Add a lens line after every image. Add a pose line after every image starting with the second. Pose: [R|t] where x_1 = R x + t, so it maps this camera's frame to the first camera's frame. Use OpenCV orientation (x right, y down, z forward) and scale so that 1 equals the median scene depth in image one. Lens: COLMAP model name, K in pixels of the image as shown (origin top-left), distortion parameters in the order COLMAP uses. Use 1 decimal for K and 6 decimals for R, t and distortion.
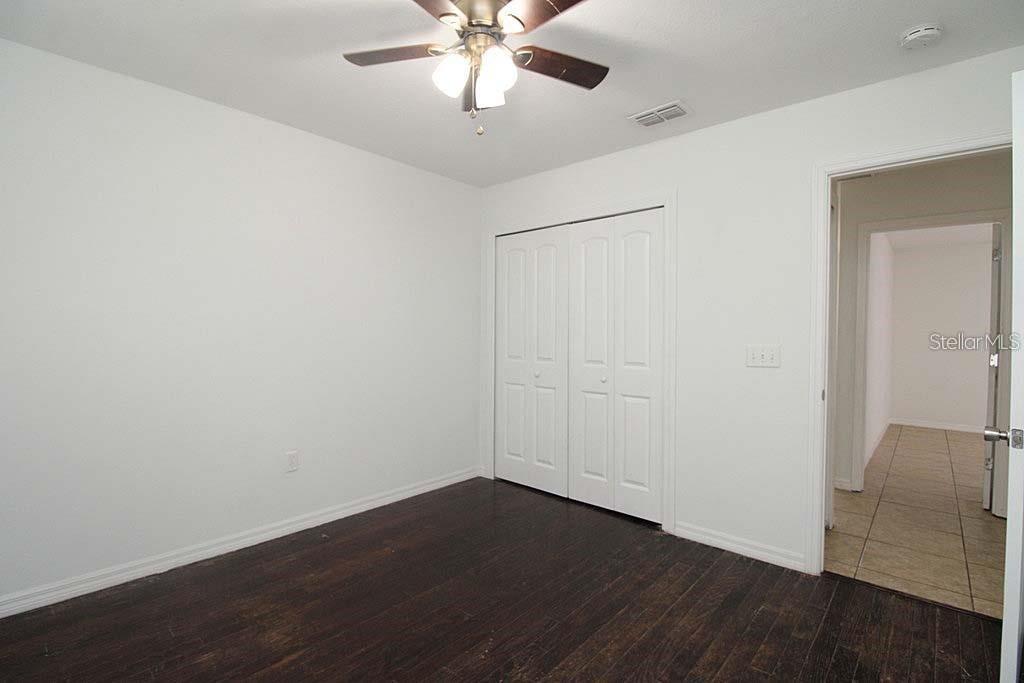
lens RADIAL K [[491.3, 0, 515.8], [0, 491.3, 336.8], [0, 0, 1]] dist [-0.001395, -0.009687]
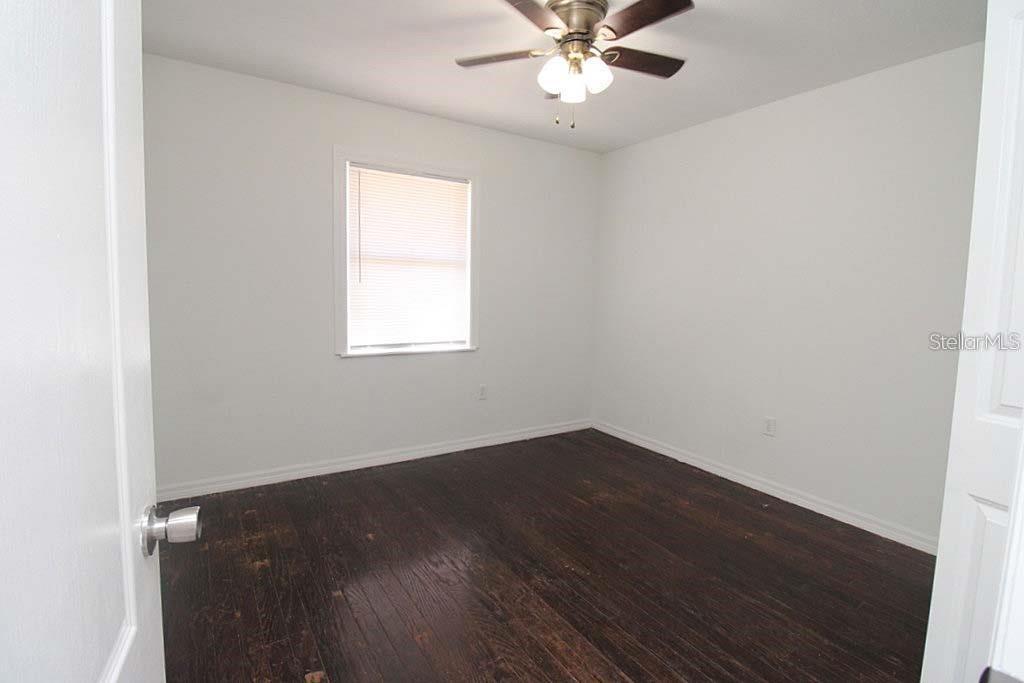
lens RADIAL K [[491.3, 0, 515.8], [0, 491.3, 336.8], [0, 0, 1]] dist [-0.001395, -0.009687]
pose [[-0.277827, 0.075782, -0.957637, 0.946976], [-0.038180, 0.995225, 0.089833, -0.020469], [0.959872, 0.061521, -0.273607, 1.017199]]
